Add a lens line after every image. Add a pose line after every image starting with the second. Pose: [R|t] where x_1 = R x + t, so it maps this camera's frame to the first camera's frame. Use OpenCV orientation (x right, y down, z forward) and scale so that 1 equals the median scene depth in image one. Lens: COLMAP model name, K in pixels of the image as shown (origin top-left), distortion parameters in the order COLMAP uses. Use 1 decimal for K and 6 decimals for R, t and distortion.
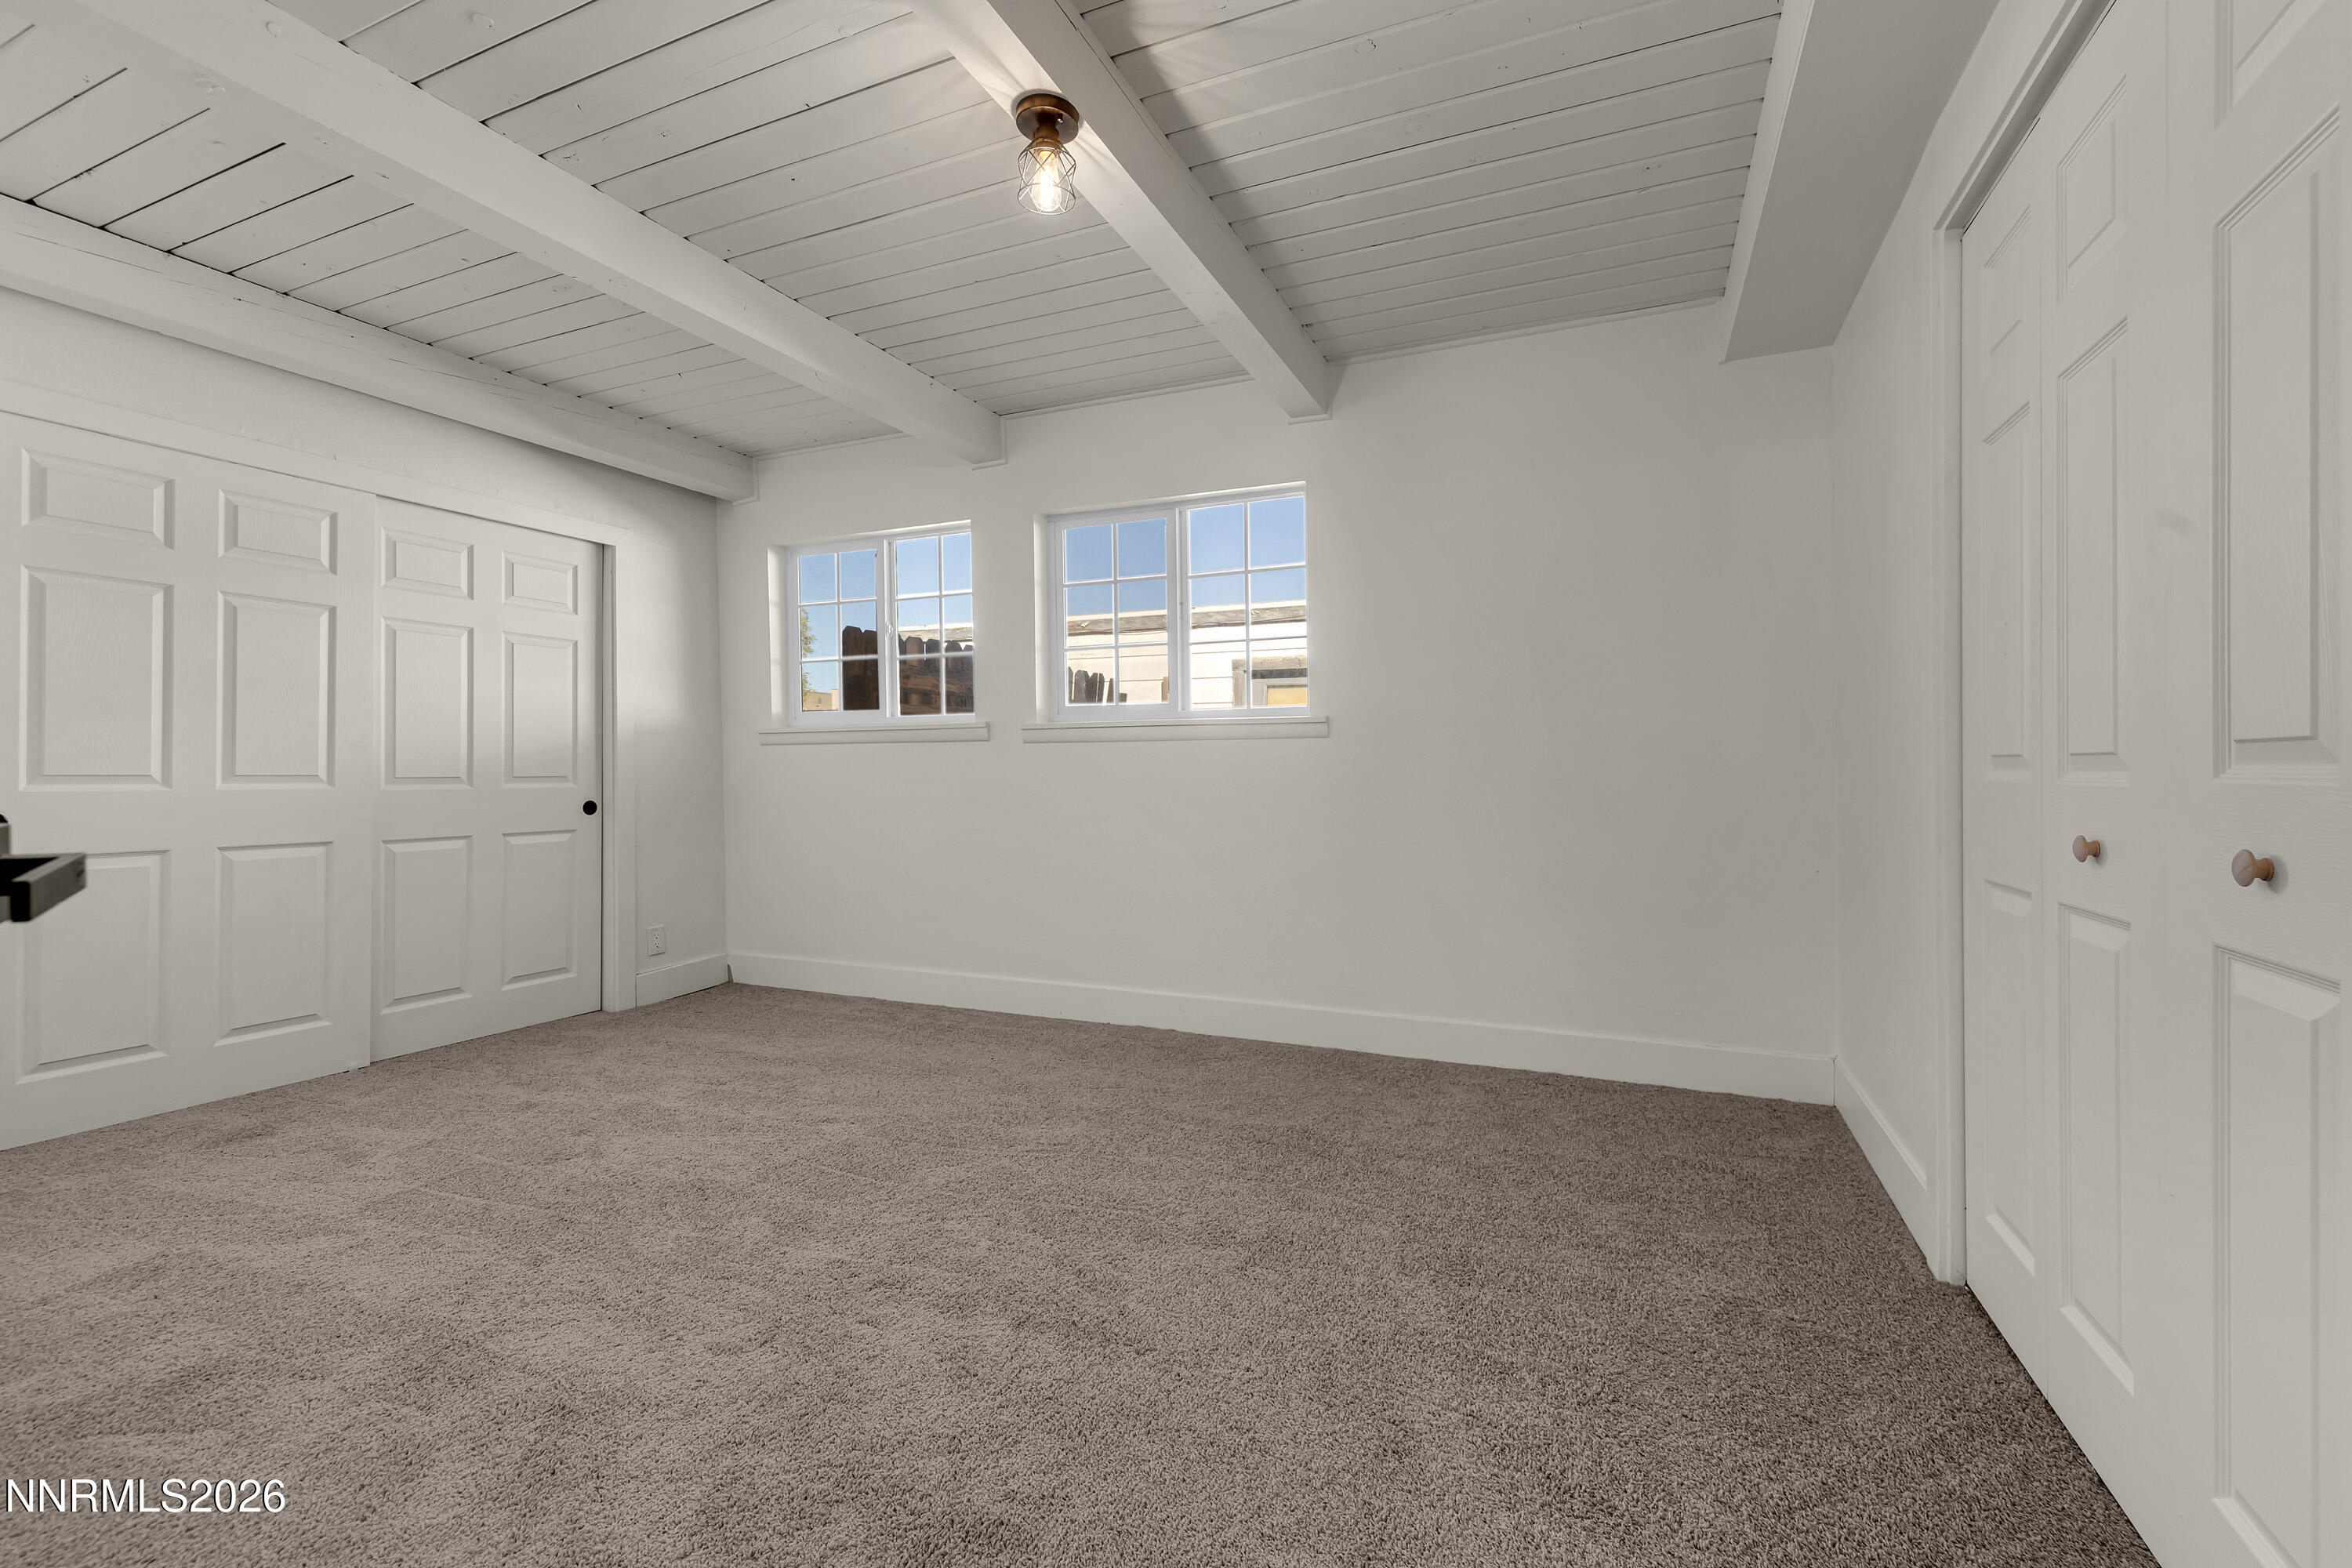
lens RADIAL K [[1016.2, 0, 1208.1], [0, 1016.2, 766.7], [0, 0, 1]] dist [0.001778, -0.000120]
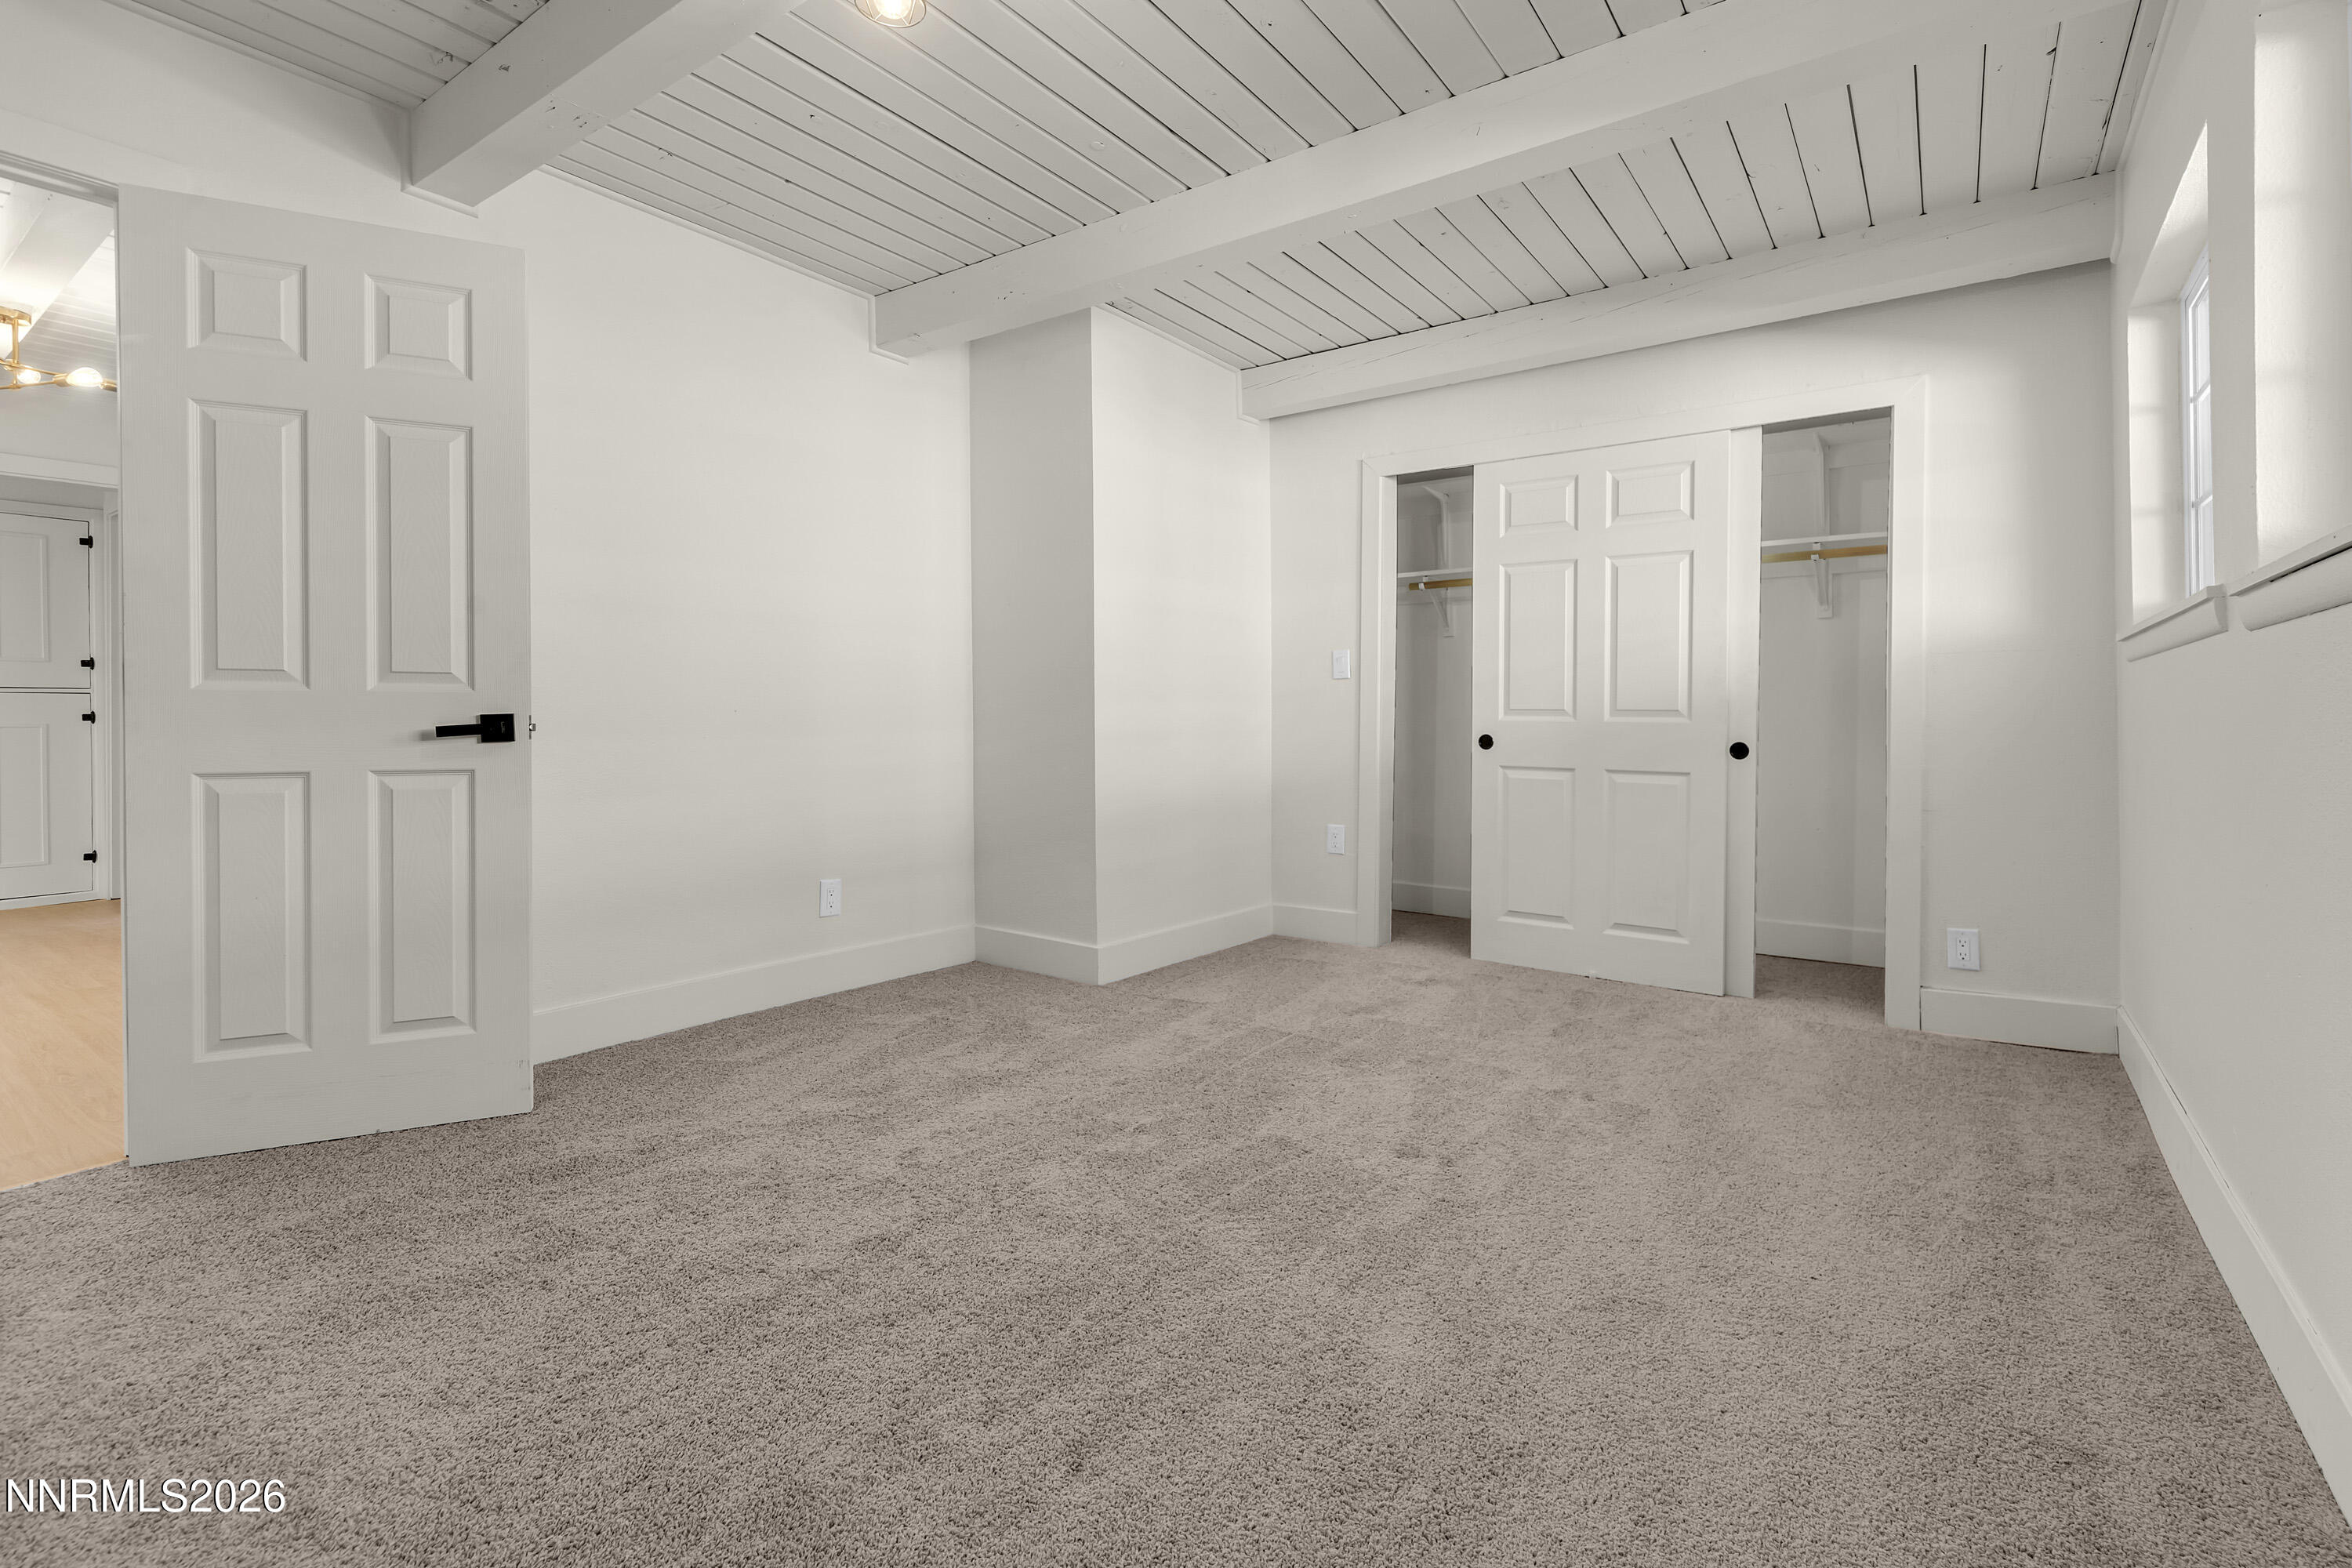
lens RADIAL K [[1046.2, 0, 1177.0], [0, 1046.2, 732.6], [0, 0, 1]] dist [0.001609, 0.000057]
pose [[-0.232409, 0.020966, -0.972392, 0.441321], [0.000831, 0.999772, 0.021358, 0.010209], [0.972618, 0.004155, -0.232374, 1.009165]]
